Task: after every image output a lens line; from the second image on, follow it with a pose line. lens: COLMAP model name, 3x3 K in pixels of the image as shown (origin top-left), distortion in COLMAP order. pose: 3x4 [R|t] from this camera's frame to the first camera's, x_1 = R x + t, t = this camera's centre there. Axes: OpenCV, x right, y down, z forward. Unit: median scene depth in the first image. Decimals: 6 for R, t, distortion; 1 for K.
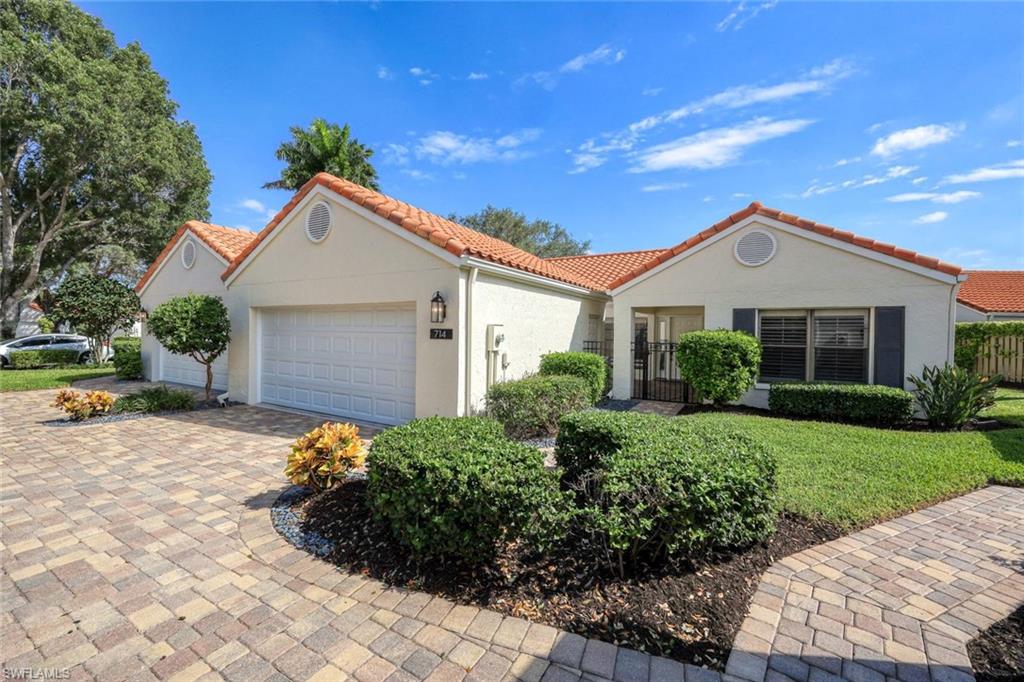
lens RADIAL K [[415.2, 0, 508.0], [0, 415.2, 344.9], [0, 0, 1]] dist [-0.000713, -0.000404]
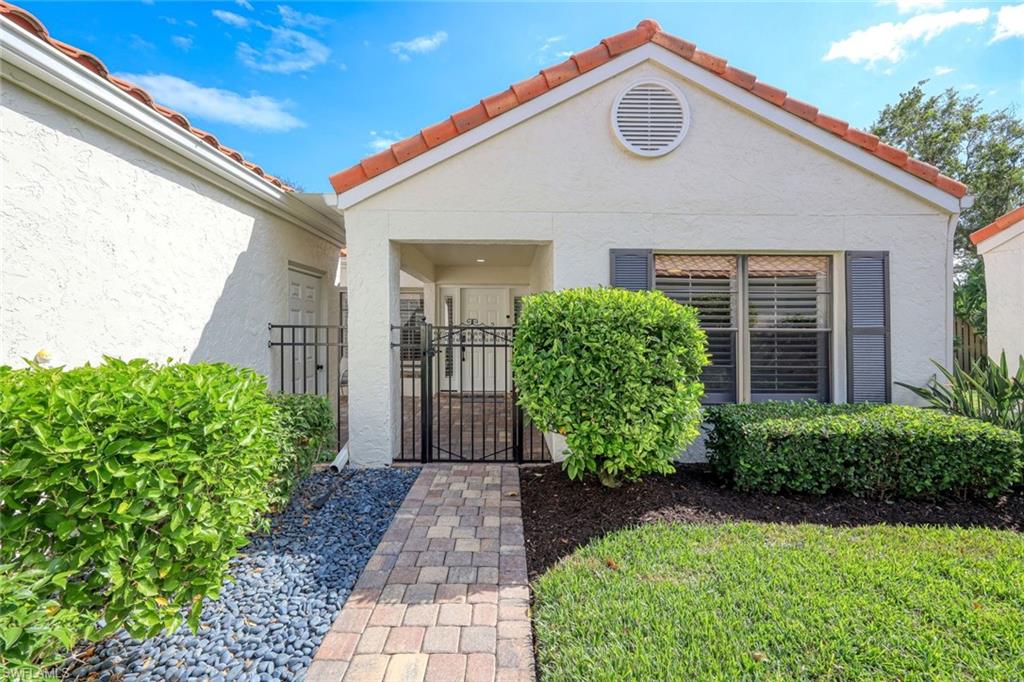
lens RADIAL K [[415.2, 0, 511.5], [0, 415.2, 338.5], [0, 0, 1]] dist [-0.000713, -0.000404]
pose [[0.850926, -0.021245, 0.524857, 0.205261], [0.022202, 0.999744, 0.004472, 0.007290], [-0.524817, 0.007847, 0.851179, 0.664096]]
